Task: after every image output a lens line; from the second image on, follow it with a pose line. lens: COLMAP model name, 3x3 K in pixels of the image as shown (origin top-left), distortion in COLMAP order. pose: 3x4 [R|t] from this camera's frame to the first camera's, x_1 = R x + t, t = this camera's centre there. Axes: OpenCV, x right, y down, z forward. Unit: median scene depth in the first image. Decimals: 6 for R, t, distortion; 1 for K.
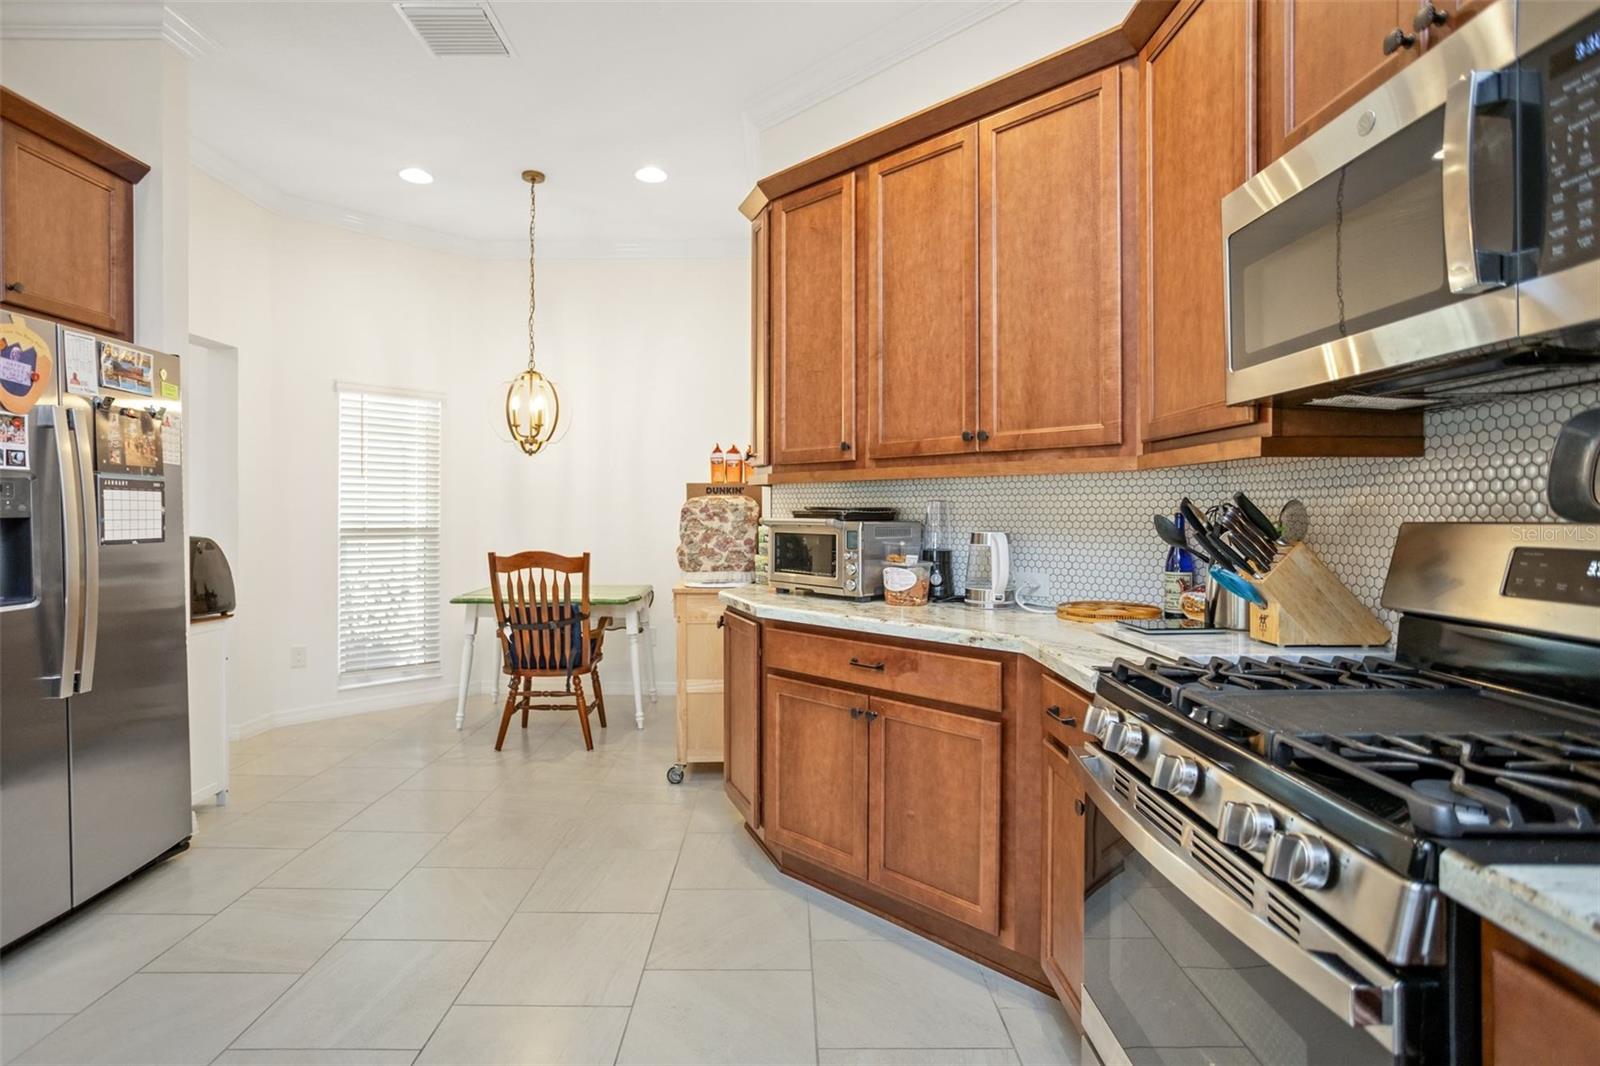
lens RADIAL K [[781.2, 0, 775.8], [0, 781.2, 517.8], [0, 0, 1]] dist [-0.041177, 0.017332]
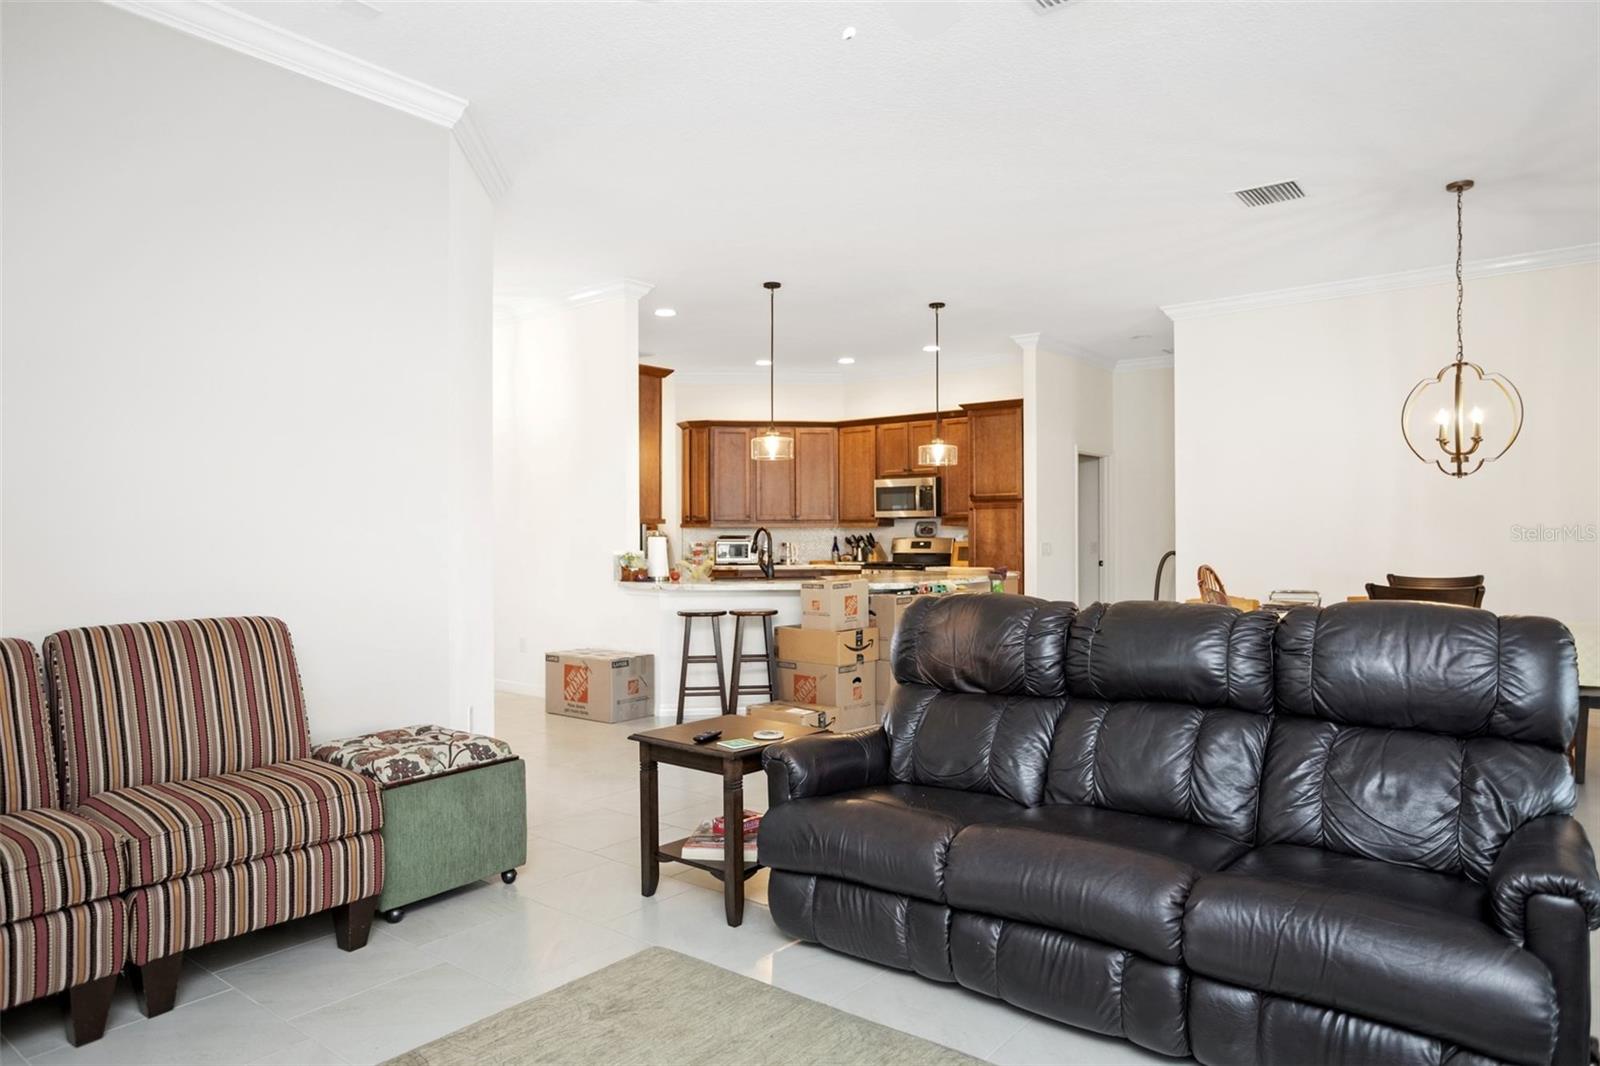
lens RADIAL K [[1019.6, 0, 796.9], [0, 1019.6, 532.5], [0, 0, 1]] dist [-0.019530, 0.027346]
pose [[0.626054, 0.005175, 0.779763, -2.264268], [0.010507, 0.999831, -0.015071, 0.028421], [-0.779709, 0.017629, 0.625894, -1.300565]]
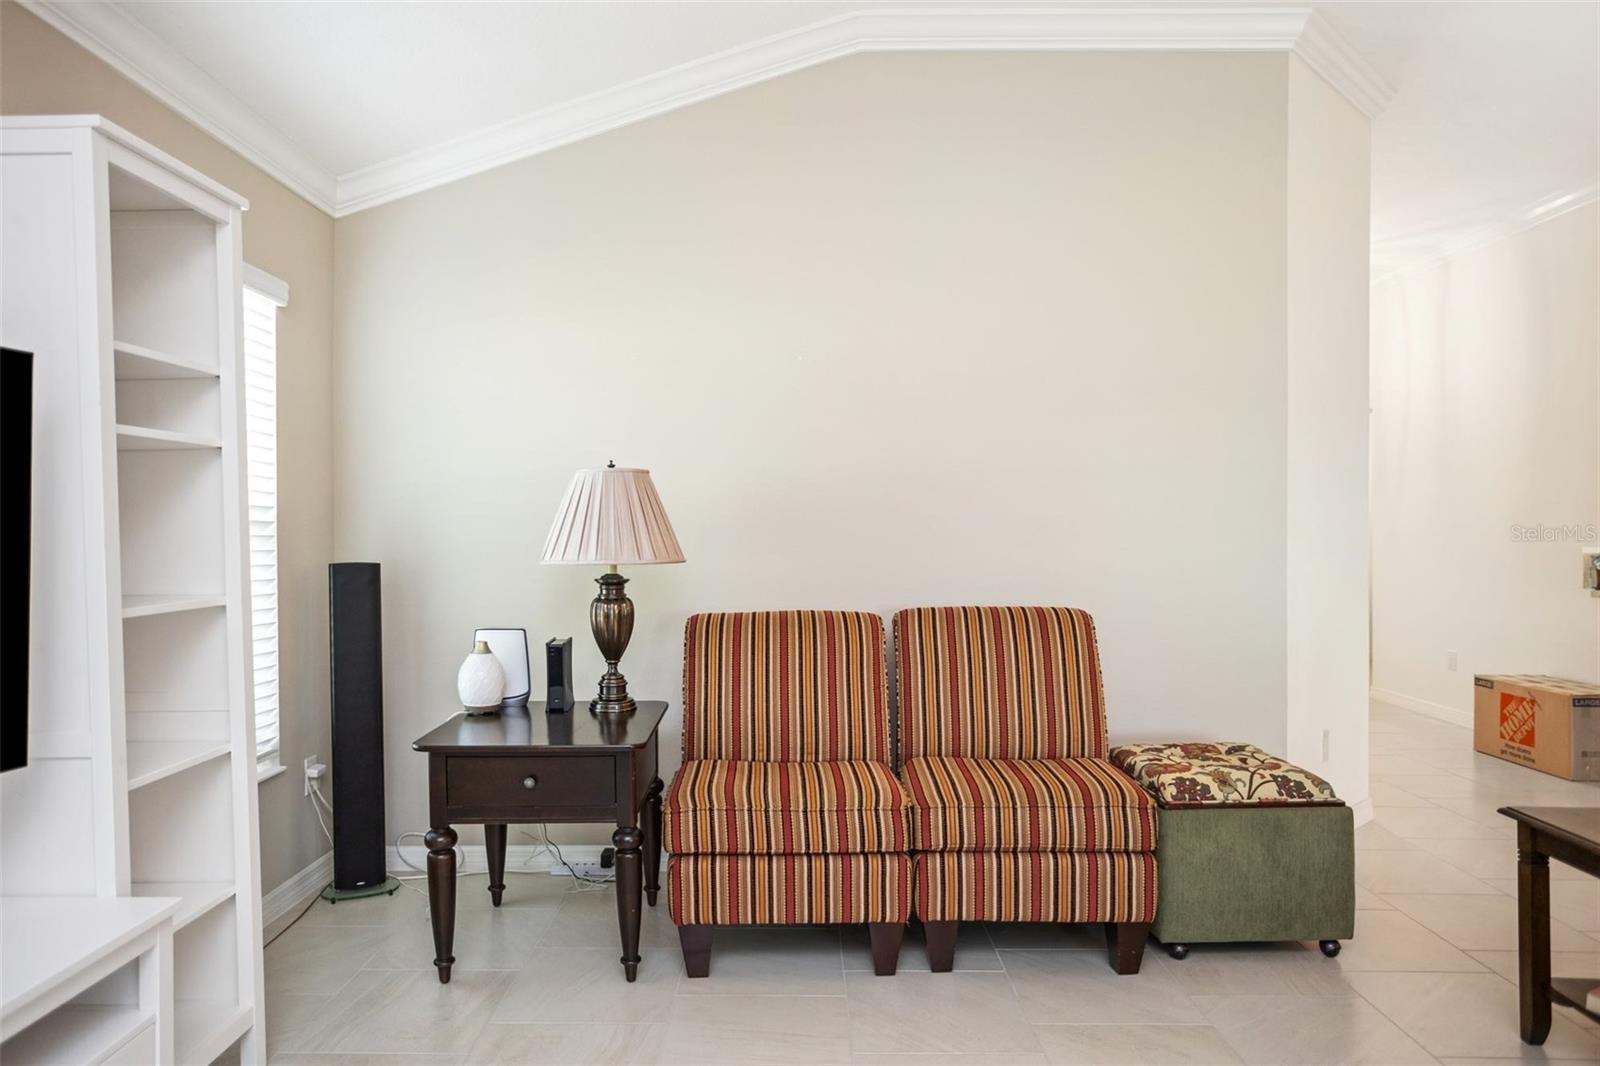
lens RADIAL K [[1019.6, 0, 797.4], [0, 1019.6, 535.5], [0, 0, 1]] dist [-0.019530, 0.027346]
pose [[0.999796, 0.003390, -0.019896, -1.995772], [-0.003500, 0.999979, -0.005458, 0.024261], [0.019877, 0.005526, 0.999787, -1.256852]]
